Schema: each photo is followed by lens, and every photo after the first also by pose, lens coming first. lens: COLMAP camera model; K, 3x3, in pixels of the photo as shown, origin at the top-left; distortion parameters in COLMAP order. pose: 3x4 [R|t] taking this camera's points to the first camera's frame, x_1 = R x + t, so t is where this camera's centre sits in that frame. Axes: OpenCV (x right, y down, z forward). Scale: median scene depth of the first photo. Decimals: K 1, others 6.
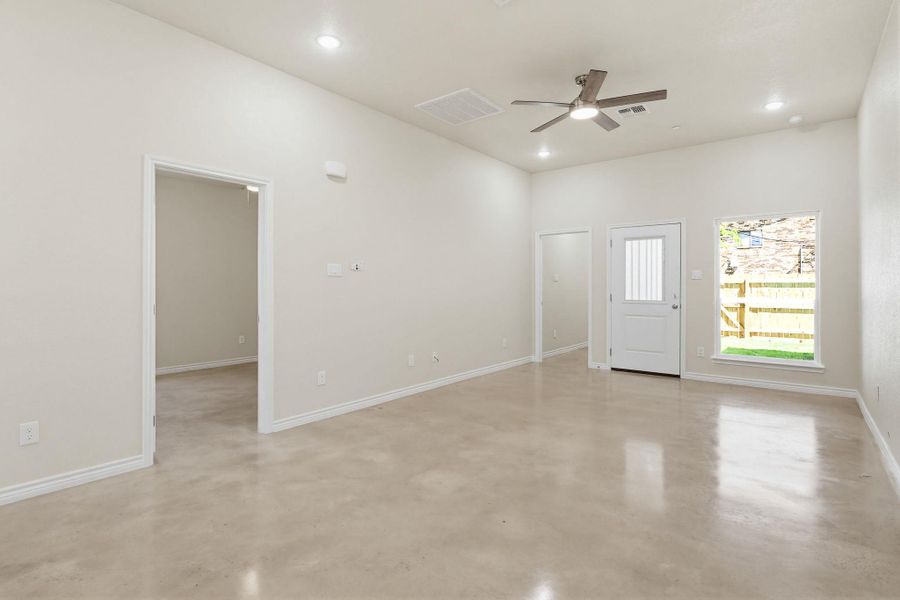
lens RADIAL K [[447.5, 0, 445.6], [0, 447.5, 293.3], [0, 0, 1]] dist [0.006217, 0.001137]
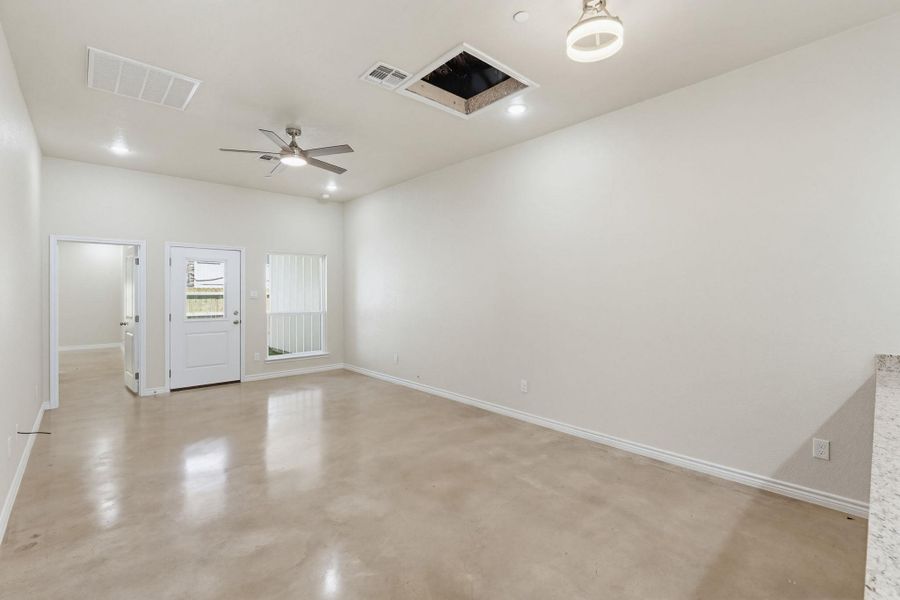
lens RADIAL K [[394.0, 0, 450.7], [0, 394.0, 292.6], [0, 0, 1]] dist [-0.000776, 0.000382]
pose [[0.138364, 0.006285, 0.990362, -0.425652], [0.012285, 0.999892, -0.008062, -0.031852], [-0.990305, 0.013282, 0.138272, 0.303527]]
